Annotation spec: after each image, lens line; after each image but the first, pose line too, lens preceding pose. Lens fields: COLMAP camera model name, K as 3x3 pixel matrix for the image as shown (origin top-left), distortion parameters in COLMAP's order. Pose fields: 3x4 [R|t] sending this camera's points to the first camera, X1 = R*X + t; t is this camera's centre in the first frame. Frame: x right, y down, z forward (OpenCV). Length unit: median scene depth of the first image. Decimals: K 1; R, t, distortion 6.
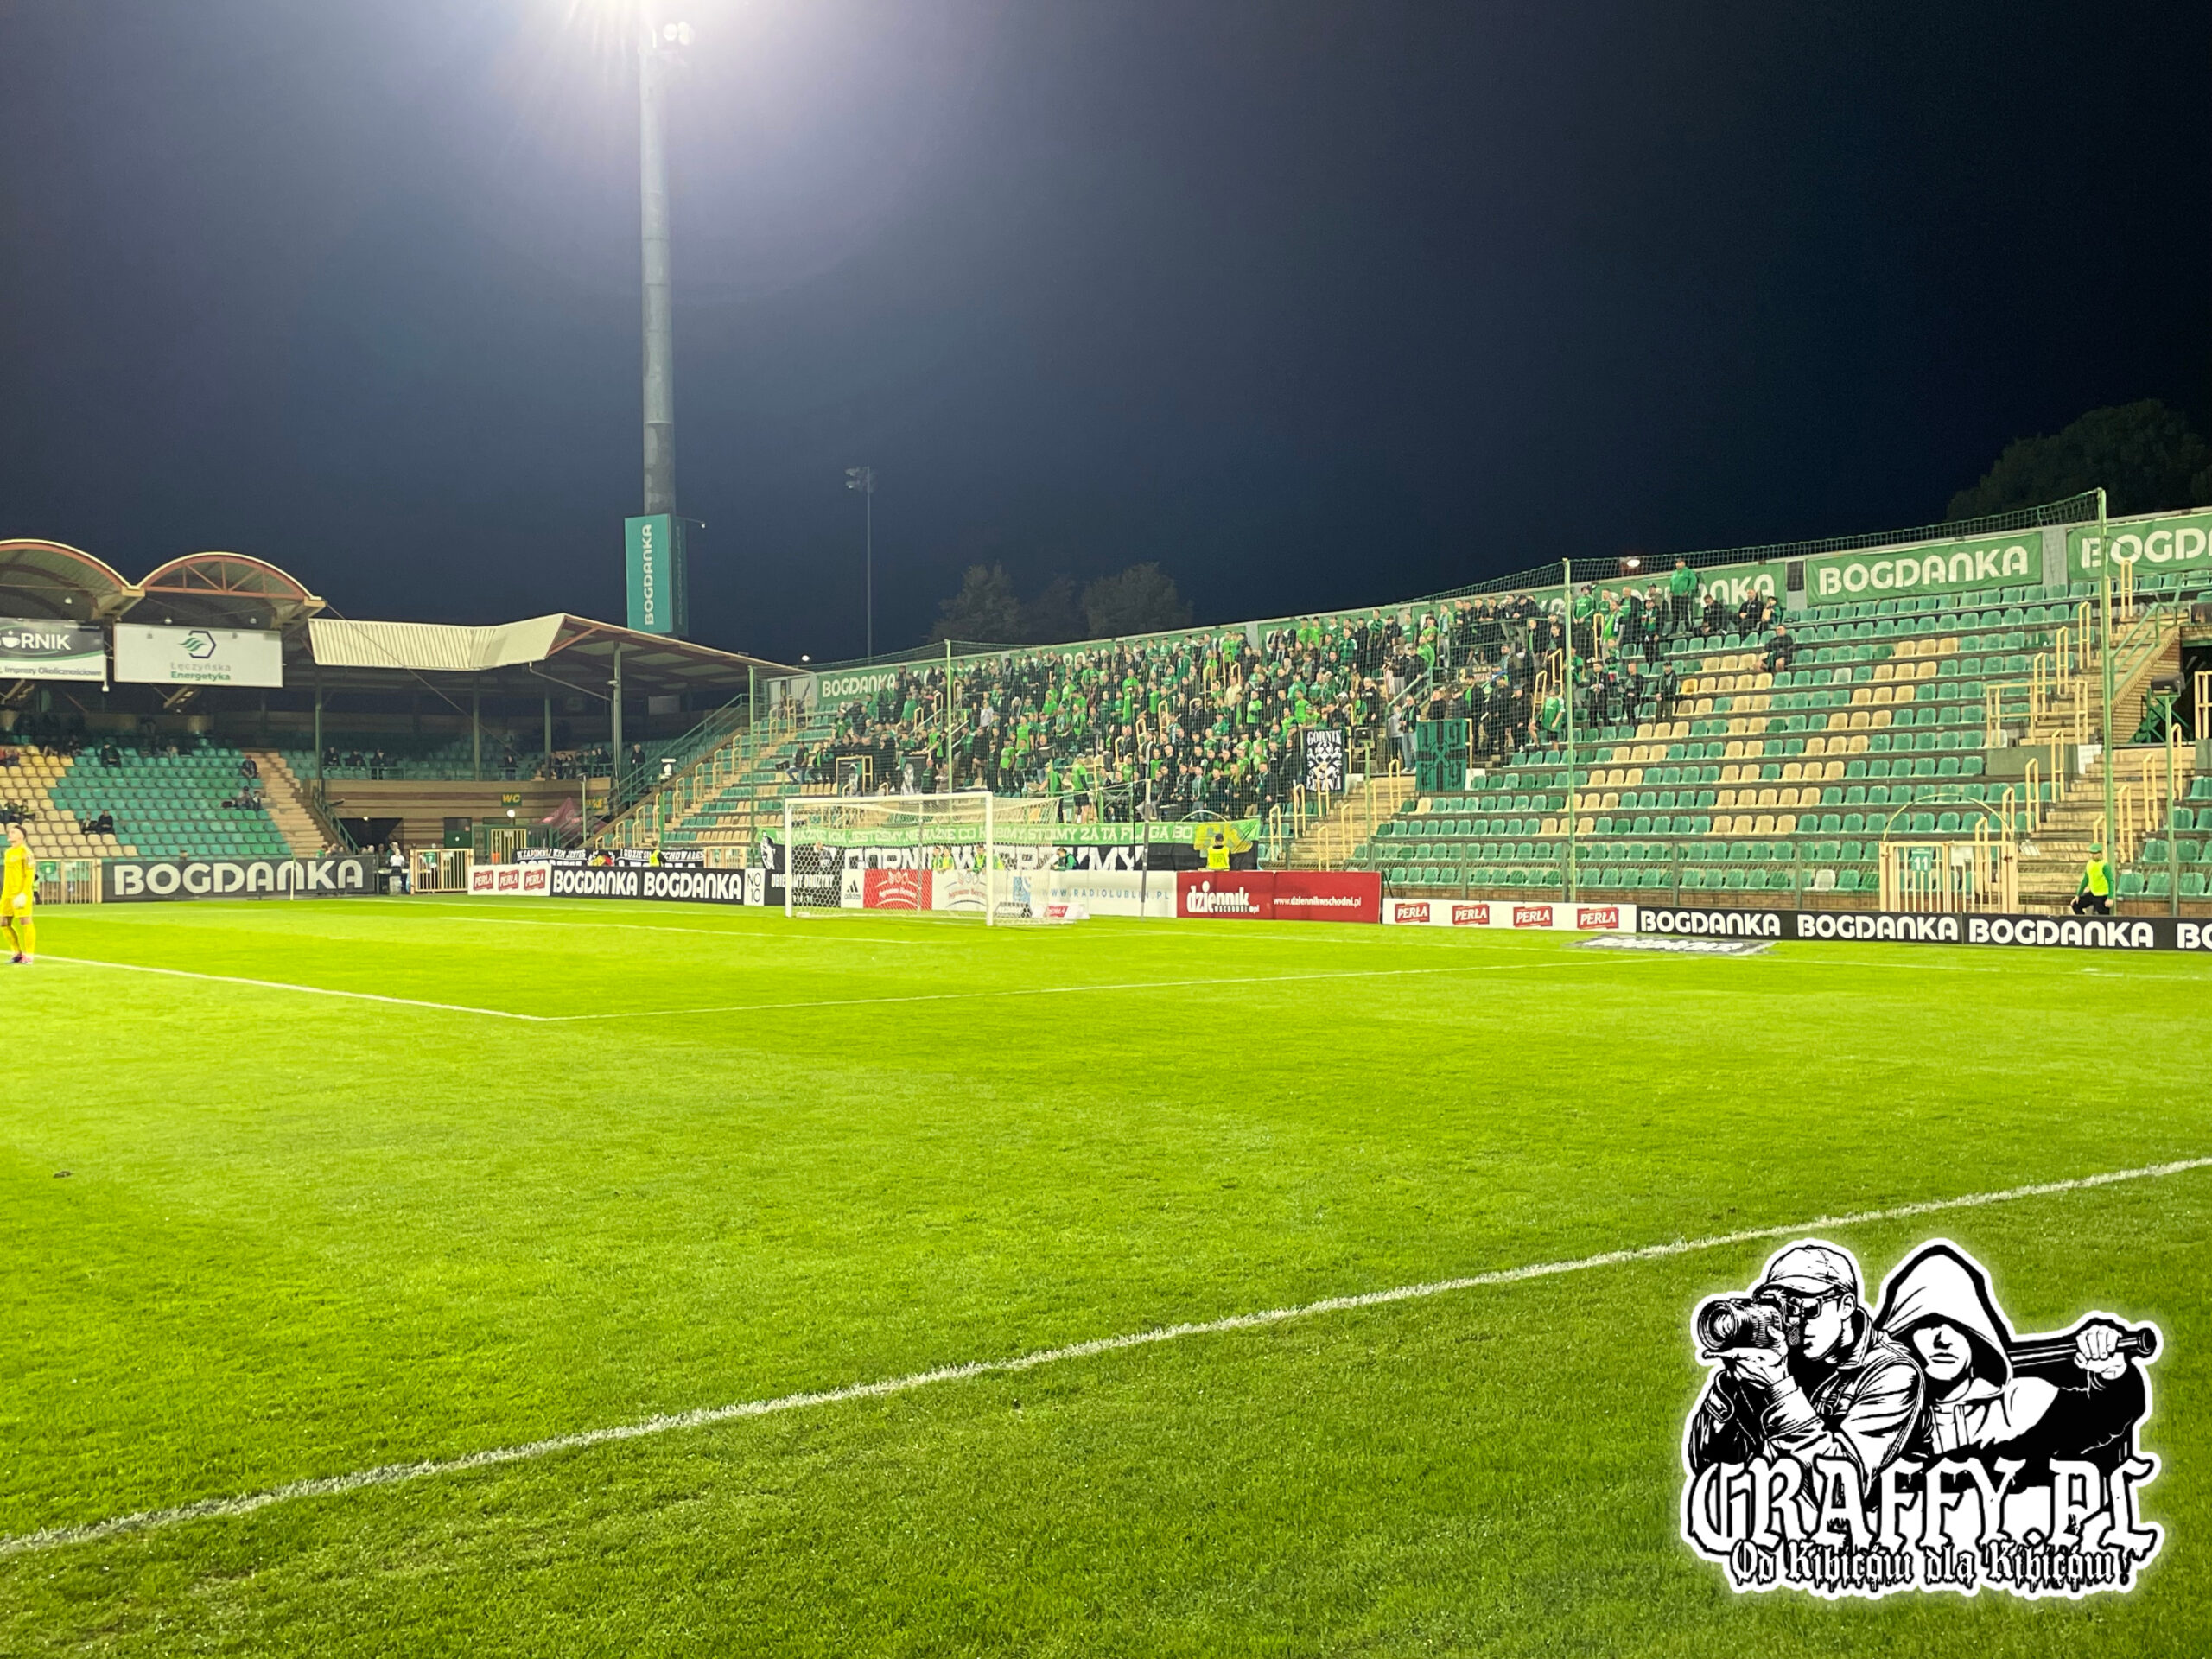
lens RADIAL K [[2370.7, 0, 1106.7], [0, 2370.7, 844.0], [0, 0, 1]] dist [0.062064, 0.000000]
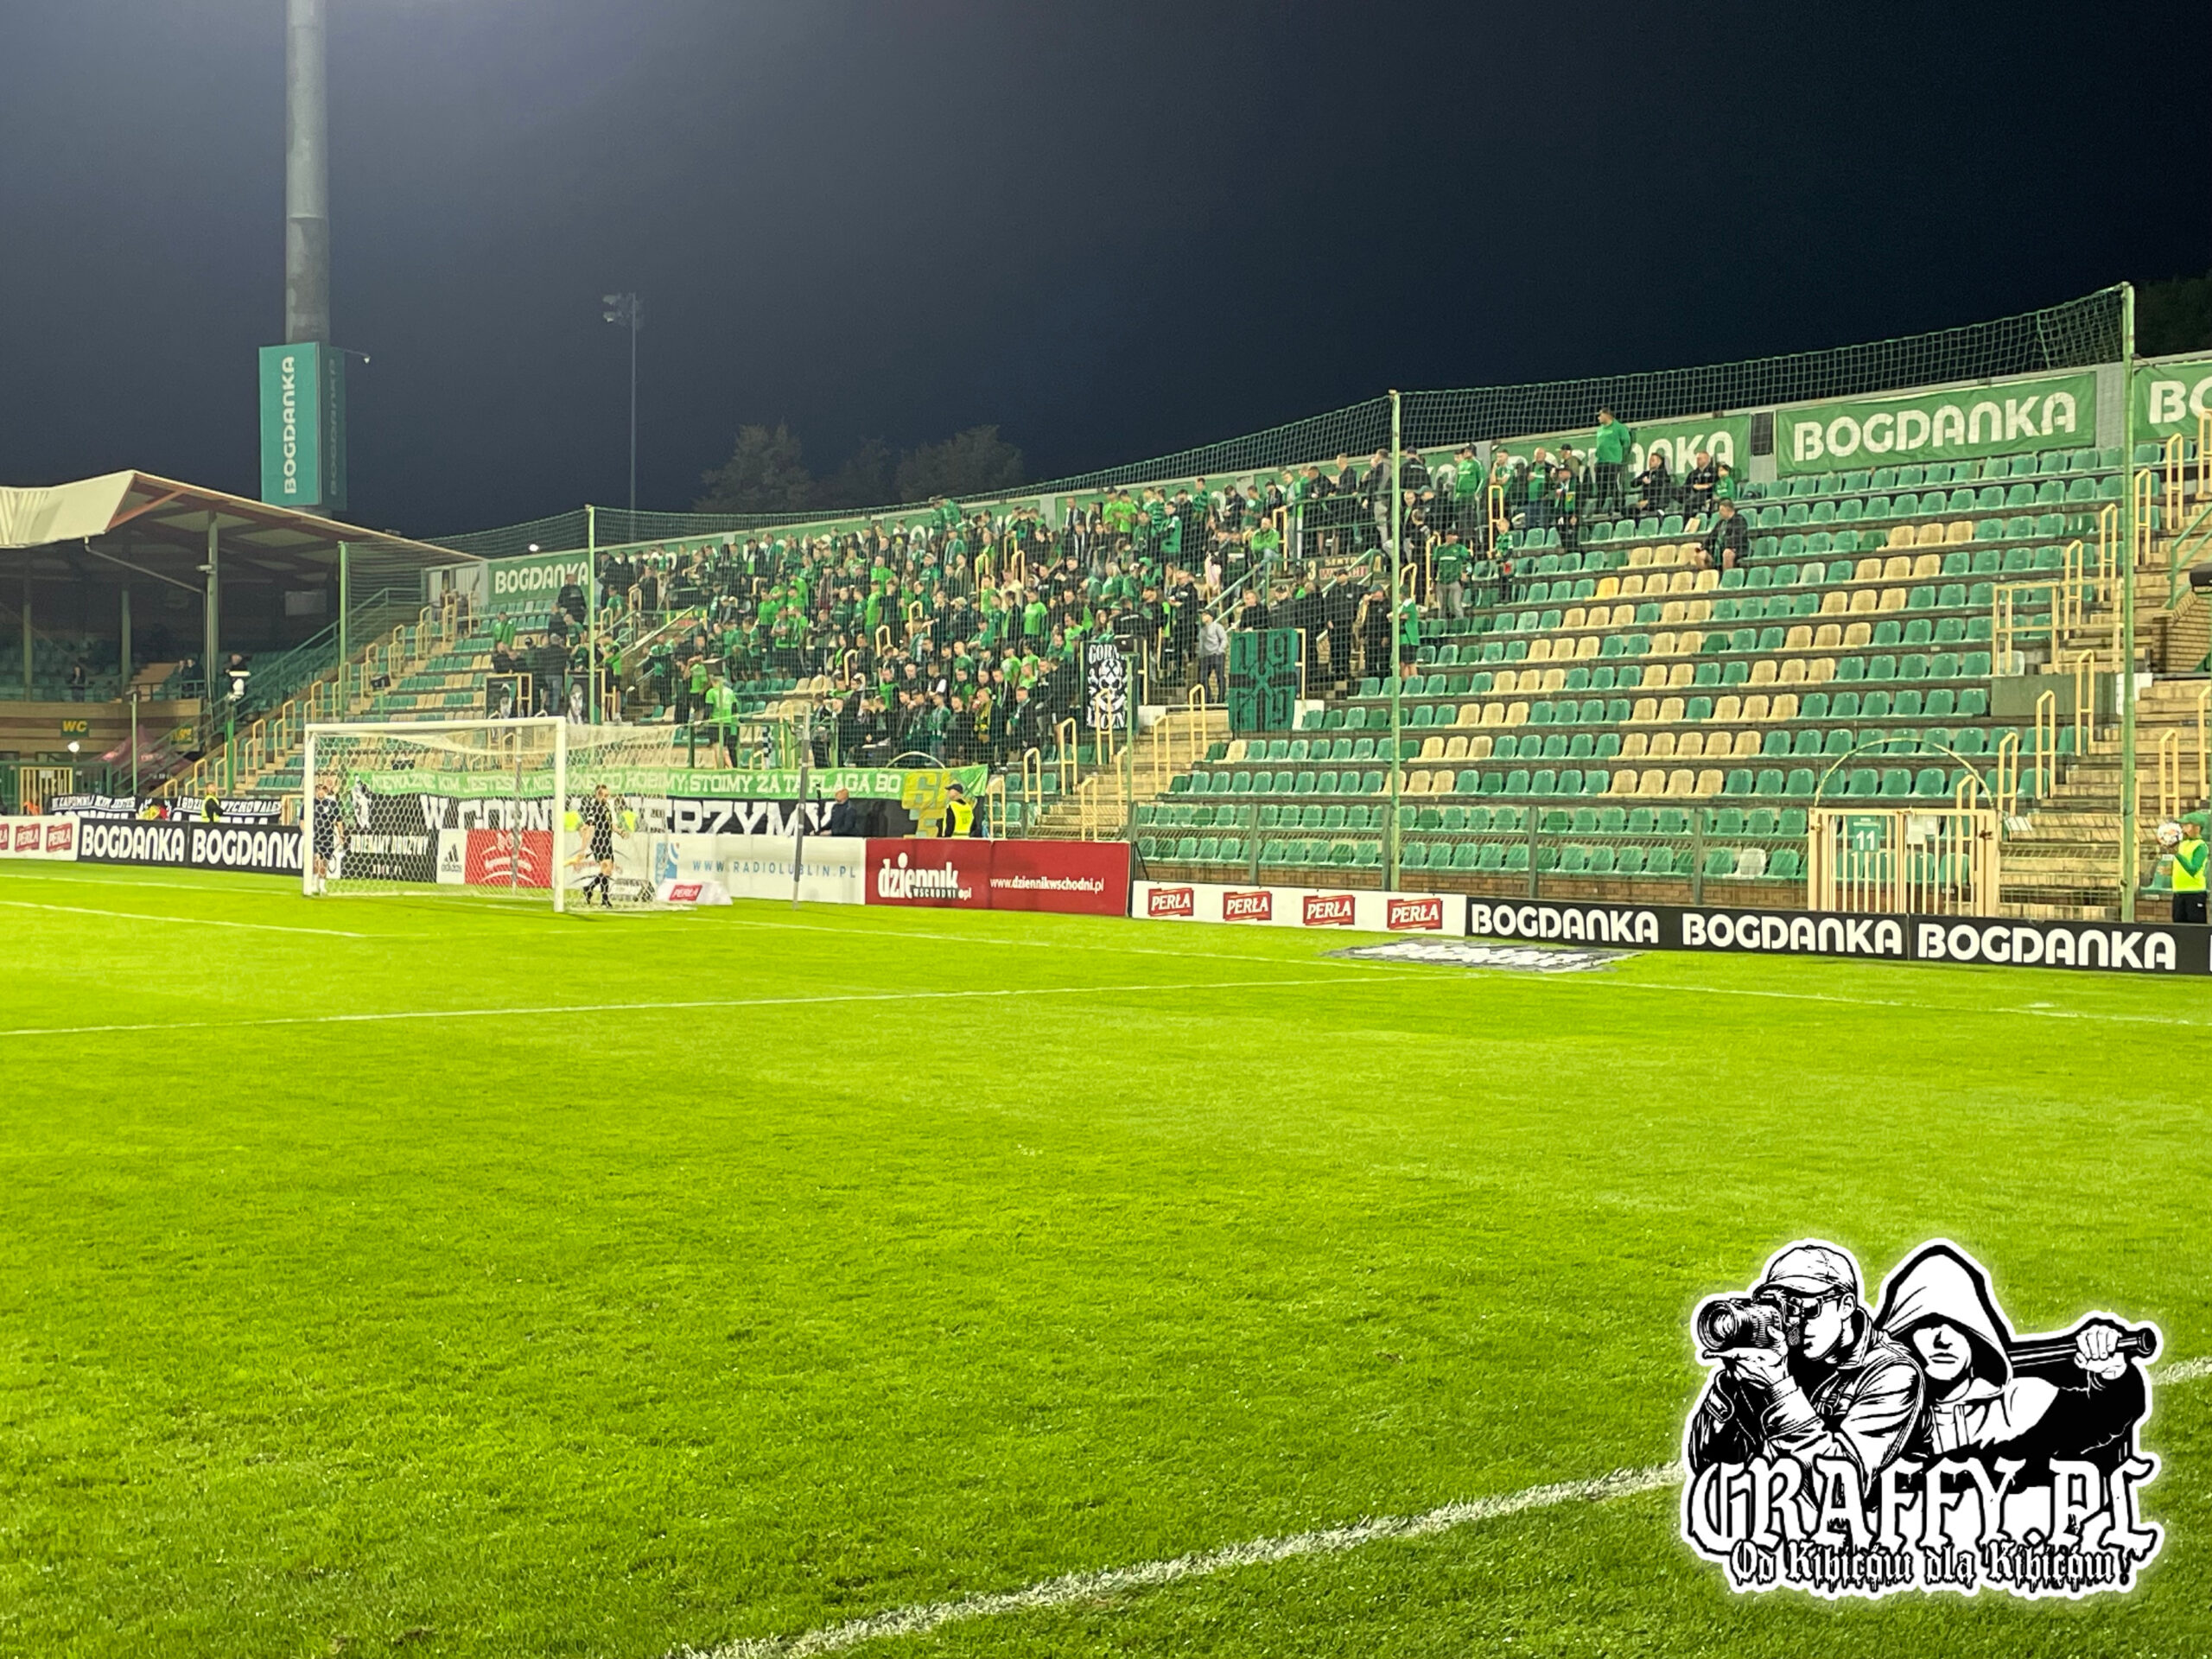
lens RADIAL K [[3061.0, 0, 1084.6], [0, 3061.0, 829.9], [0, 0, 1]] dist [0.087263, 0.000000]
pose [[0.999717, 0.016011, 0.017596, 0.077534], [-0.016132, 0.999847, 0.006734, 0.002064], [-0.017486, -0.007016, 0.999822, 0.095369]]
